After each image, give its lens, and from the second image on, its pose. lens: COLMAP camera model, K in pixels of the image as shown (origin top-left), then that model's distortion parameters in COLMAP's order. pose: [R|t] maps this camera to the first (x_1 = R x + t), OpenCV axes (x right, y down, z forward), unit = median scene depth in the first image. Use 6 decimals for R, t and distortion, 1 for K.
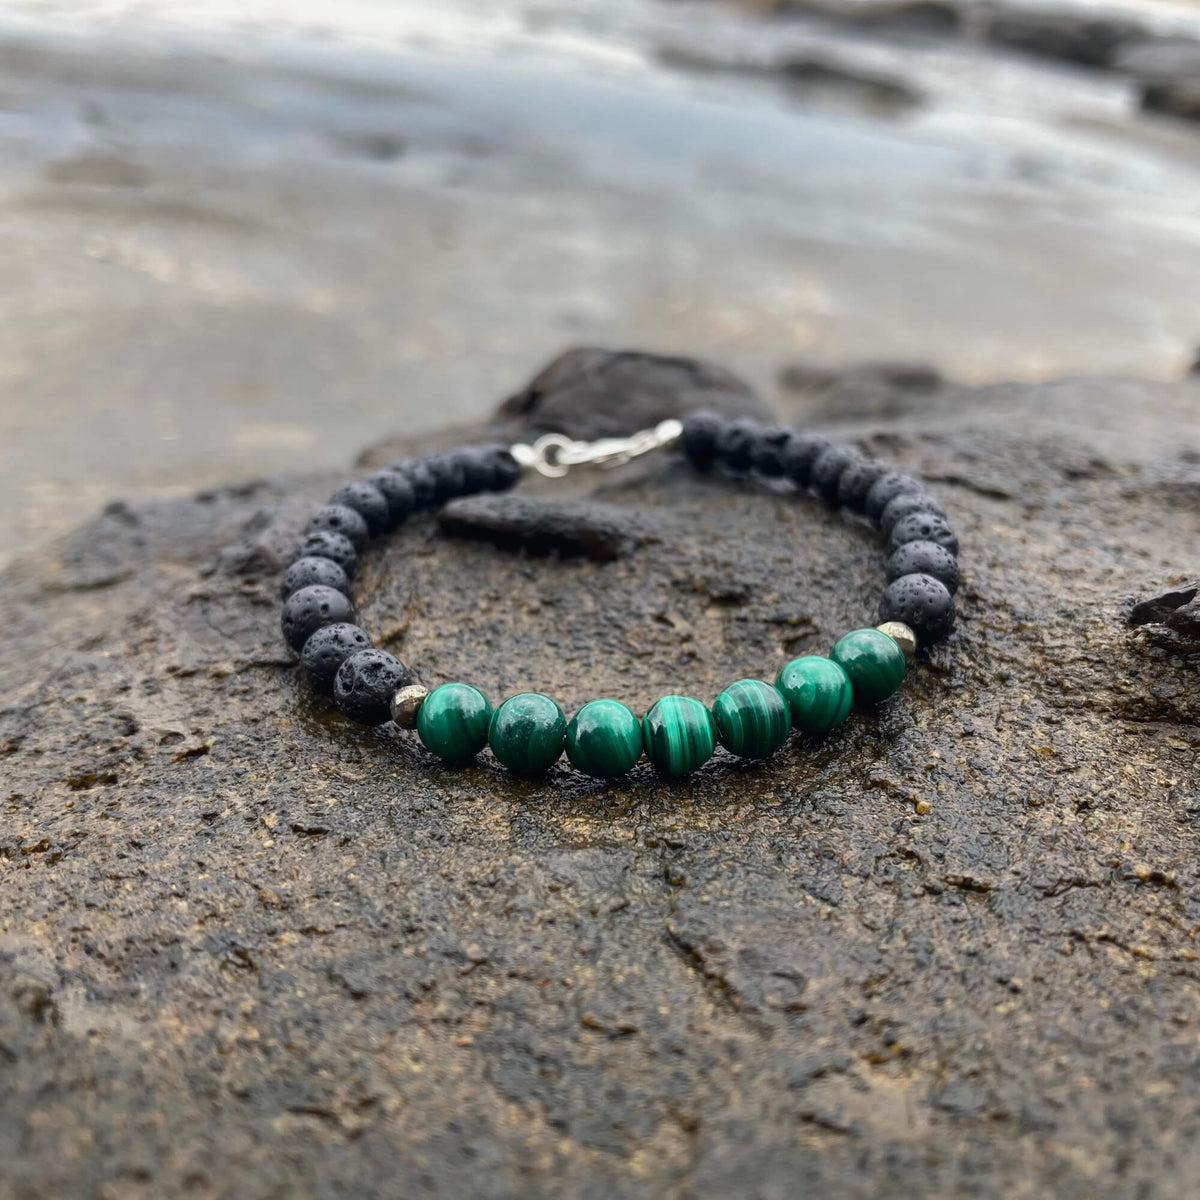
lens RADIAL K [[1346.1, 0, 600.0], [0, 1346.1, 600.0], [0, 0, 1]] dist [0.078877, -0.262400]
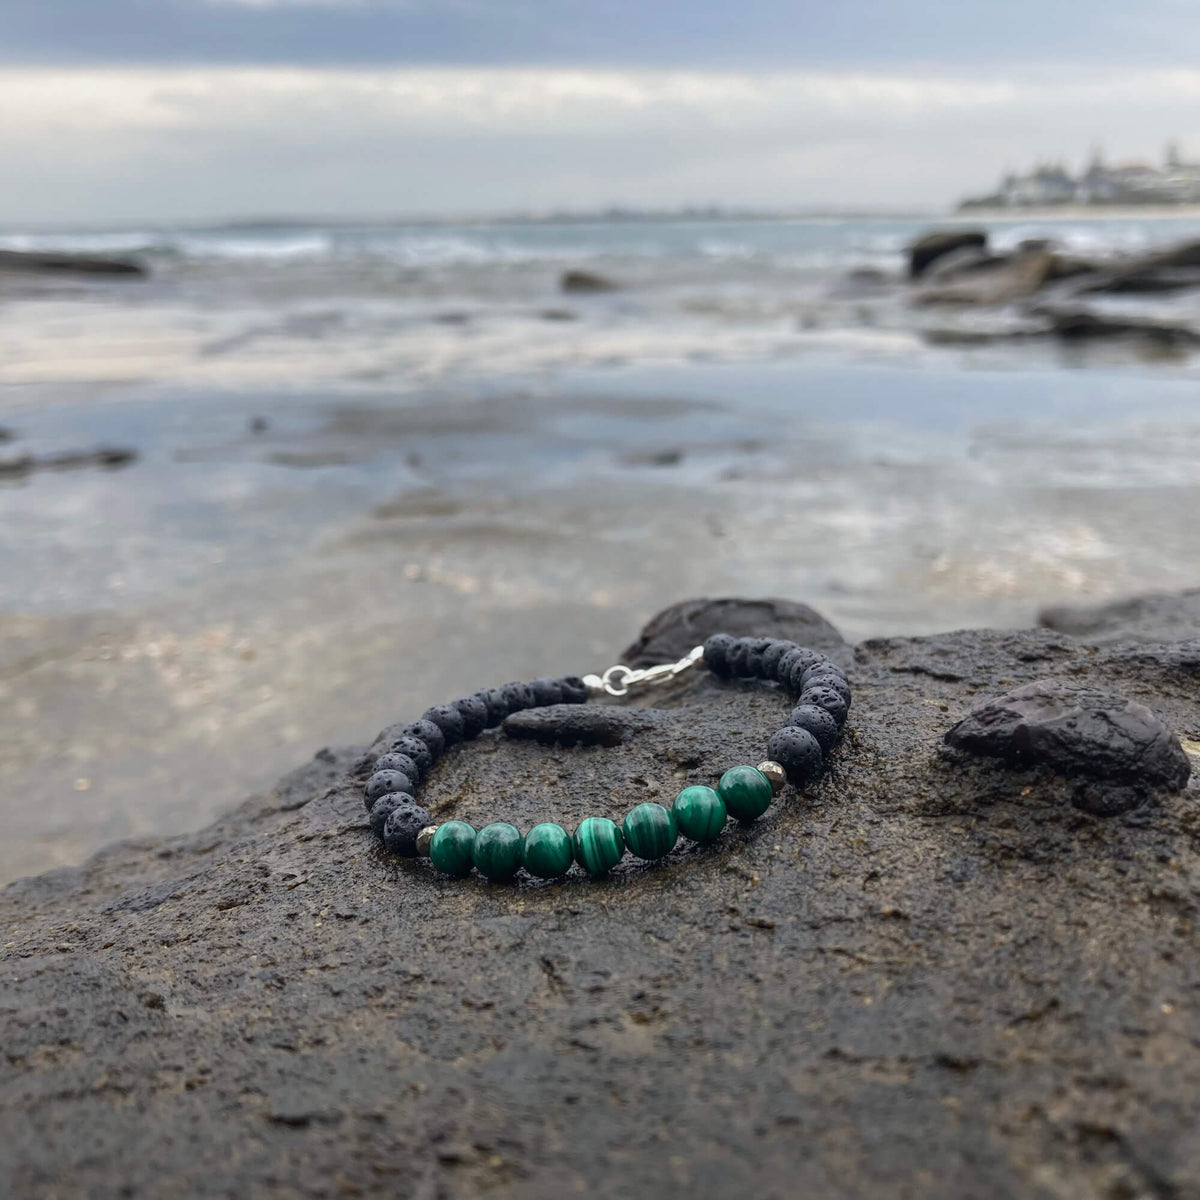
lens RADIAL K [[1346.1, 0, 600.0], [0, 1346.1, 600.0], [0, 0, 1]] dist [0.078877, -0.262400]
pose [[0.969117, -0.099603, -0.225593, 0.397980], [0.050761, 0.975785, -0.212763, 0.147121], [0.241322, 0.194741, 0.950705, -0.397718]]
